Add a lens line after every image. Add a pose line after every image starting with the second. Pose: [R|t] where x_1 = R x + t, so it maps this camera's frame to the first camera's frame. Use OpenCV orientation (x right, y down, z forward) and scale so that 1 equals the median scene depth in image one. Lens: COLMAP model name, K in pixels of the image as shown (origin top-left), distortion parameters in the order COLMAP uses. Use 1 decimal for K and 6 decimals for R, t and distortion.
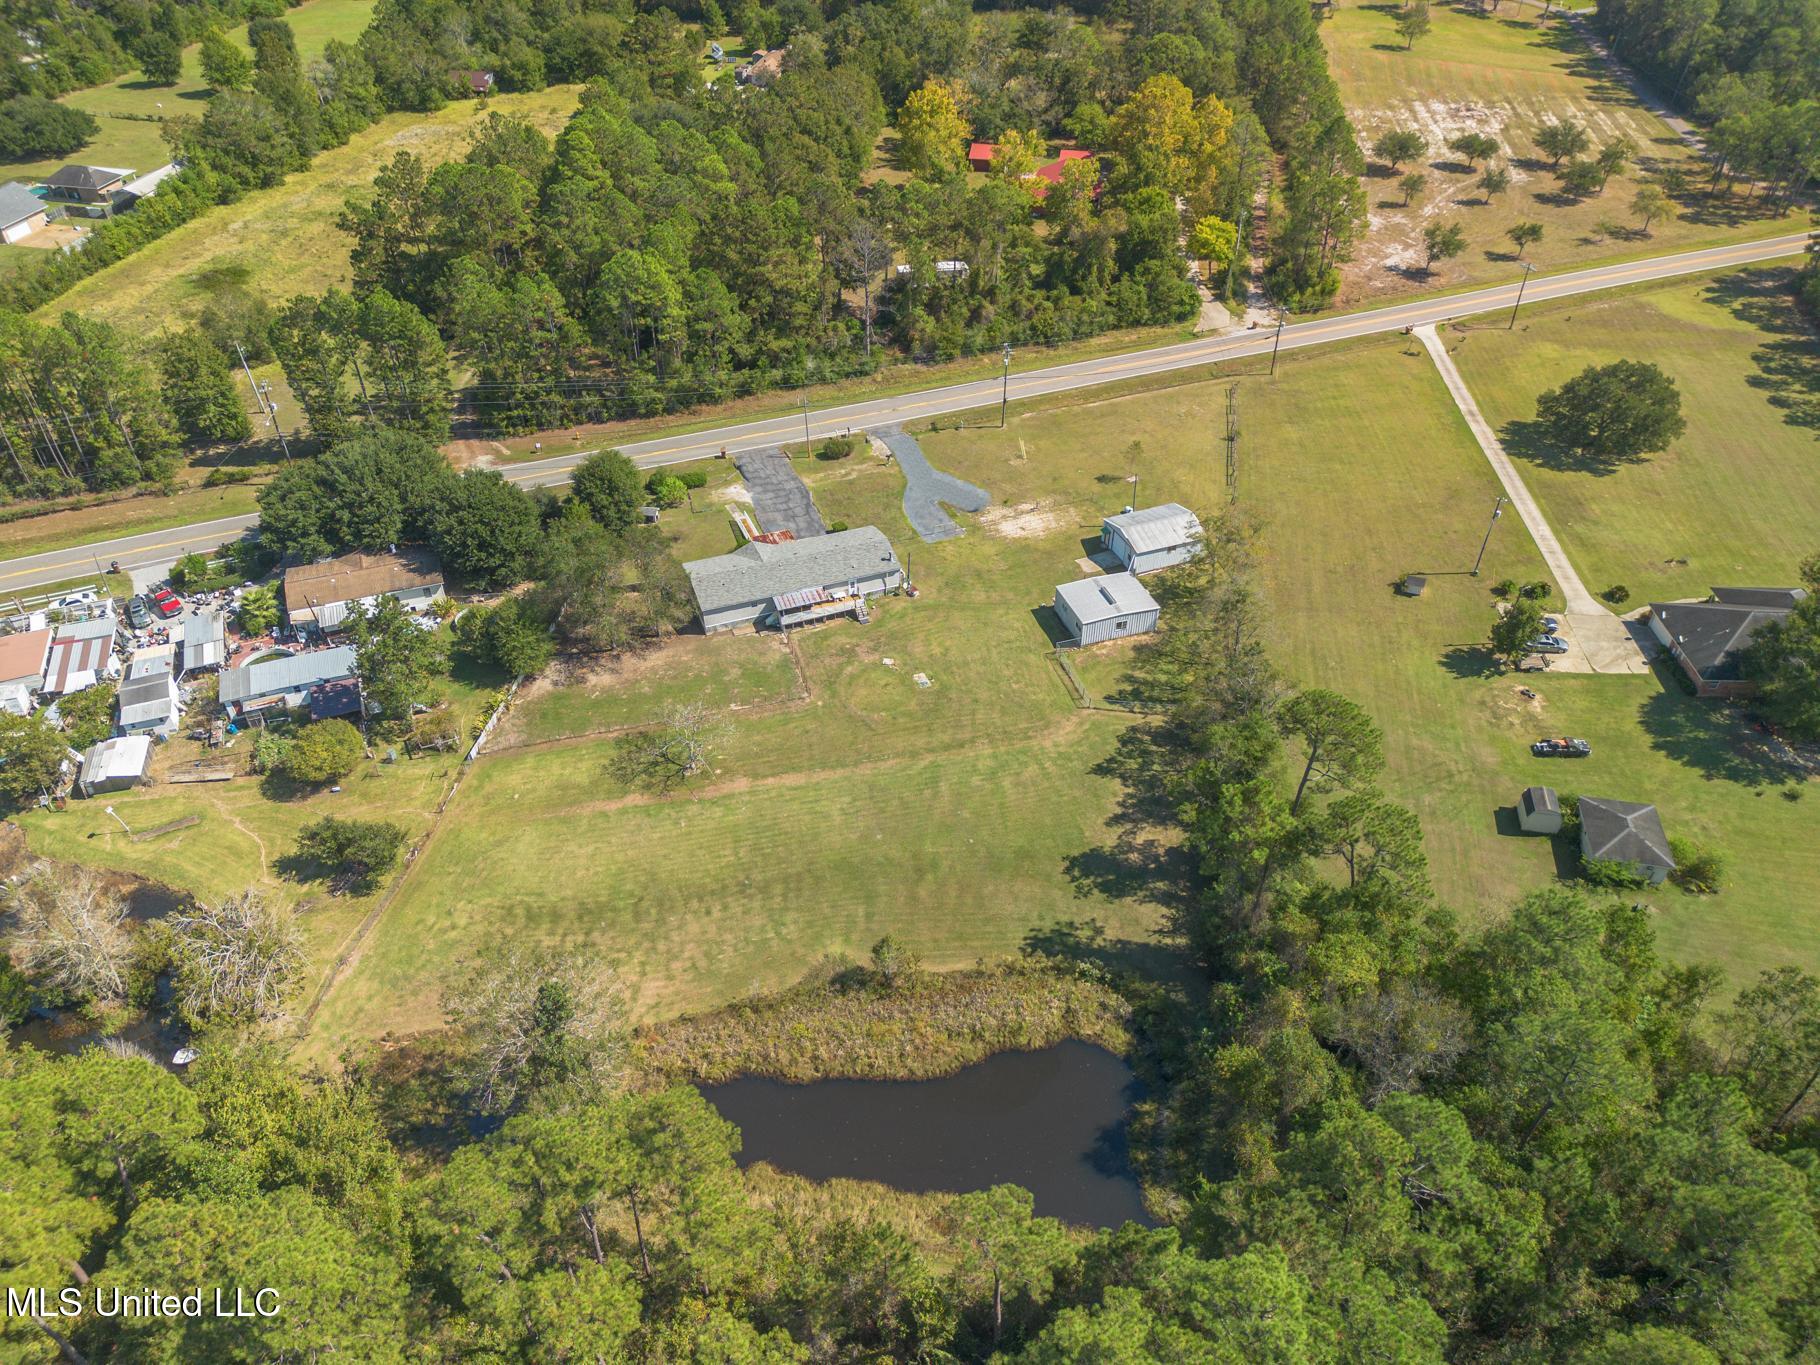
lens RADIAL K [[1270.0, 0, 910.0], [0, 1270.0, 682.5], [0, 0, 1]] dist [-0.000256, 0.000188]
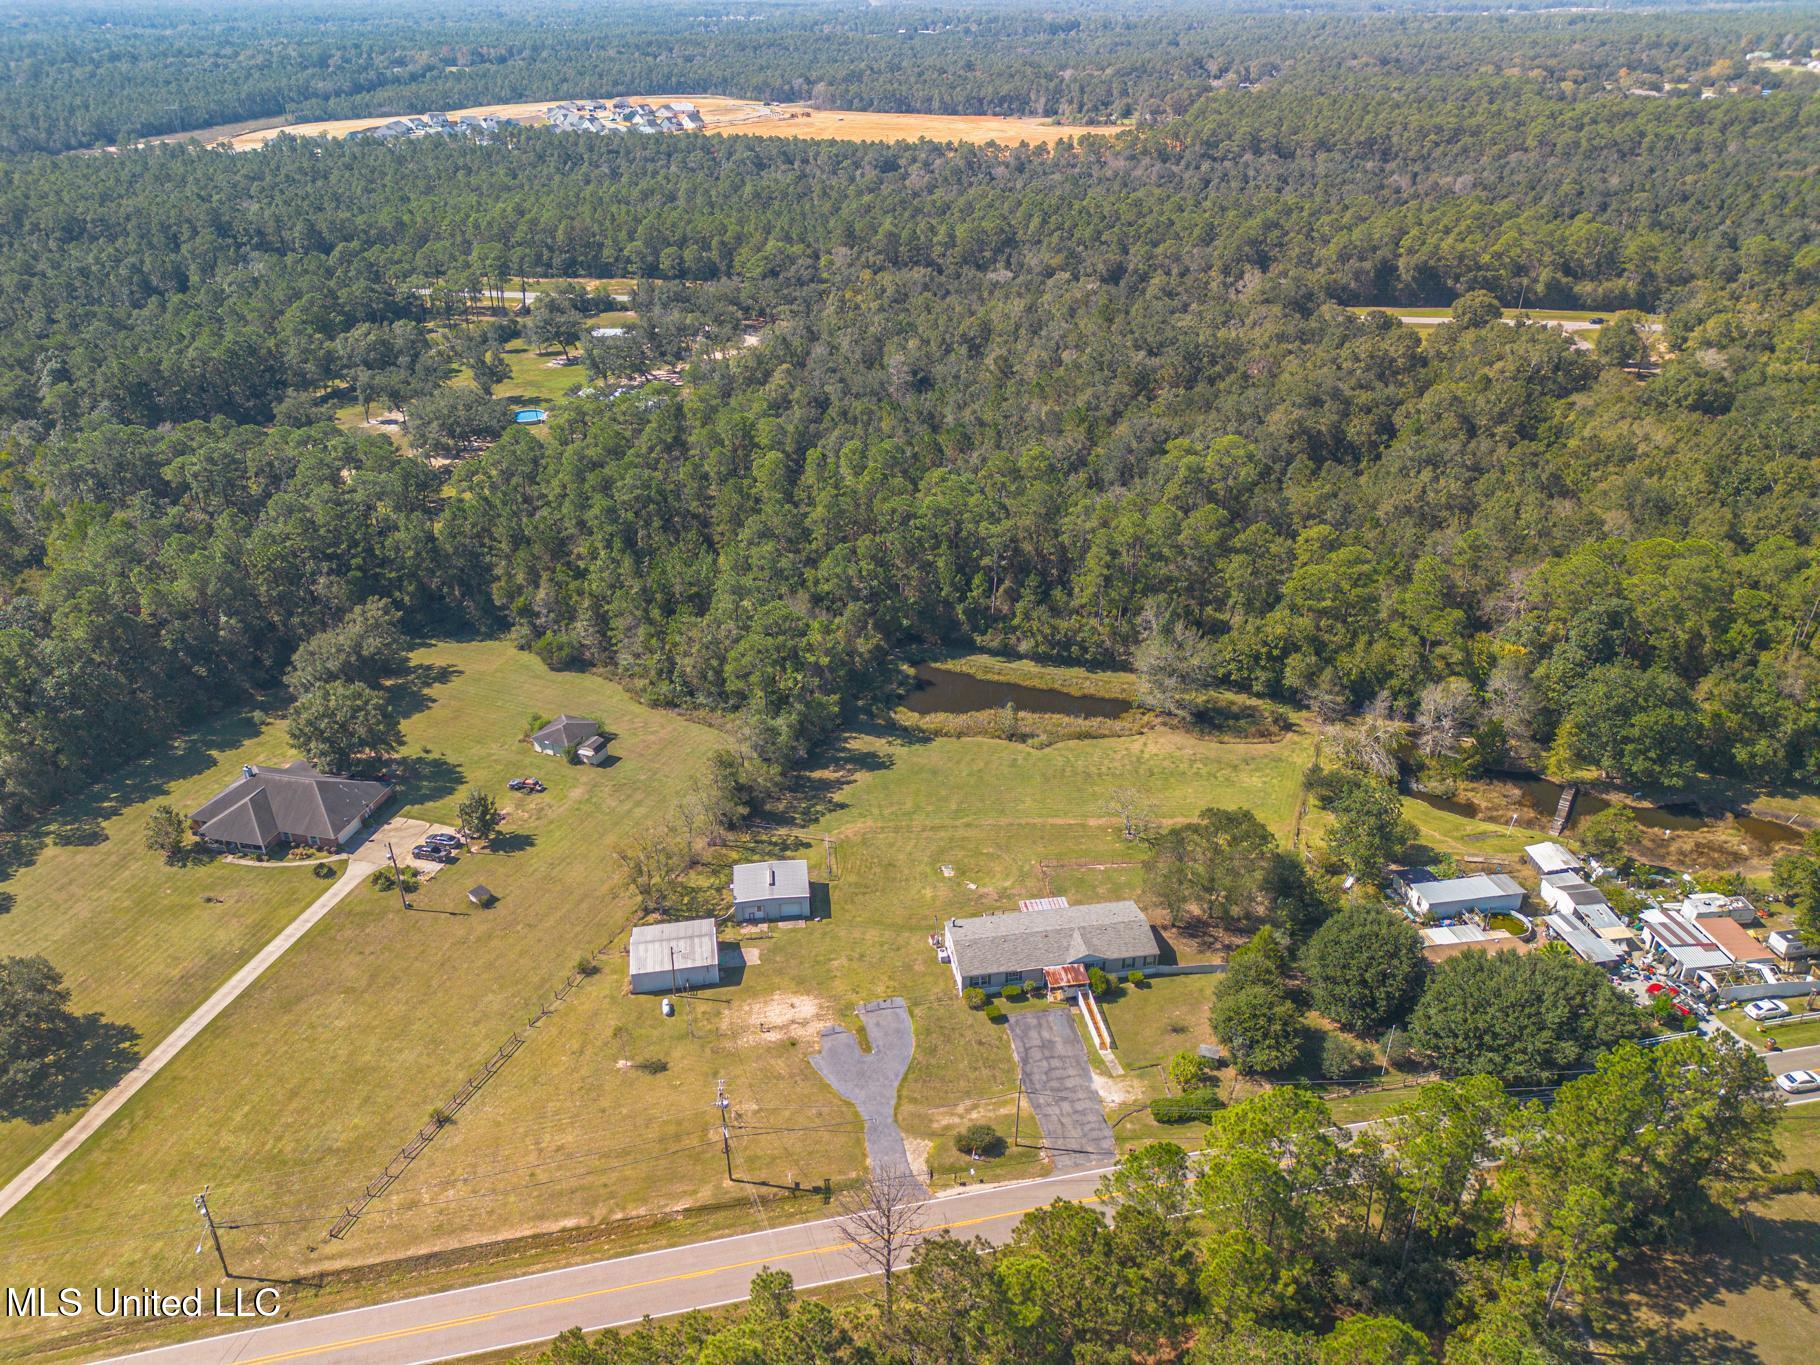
lens RADIAL K [[1270.0, 0, 910.0], [0, 1270.0, 682.5], [0, 0, 1]] dist [-0.000256, 0.000188]
pose [[-0.979335, -0.088854, 0.181681, -0.145056], [0.134996, 0.381717, 0.914368, -1.077782], [-0.150596, 0.919998, -0.361834, 1.153125]]
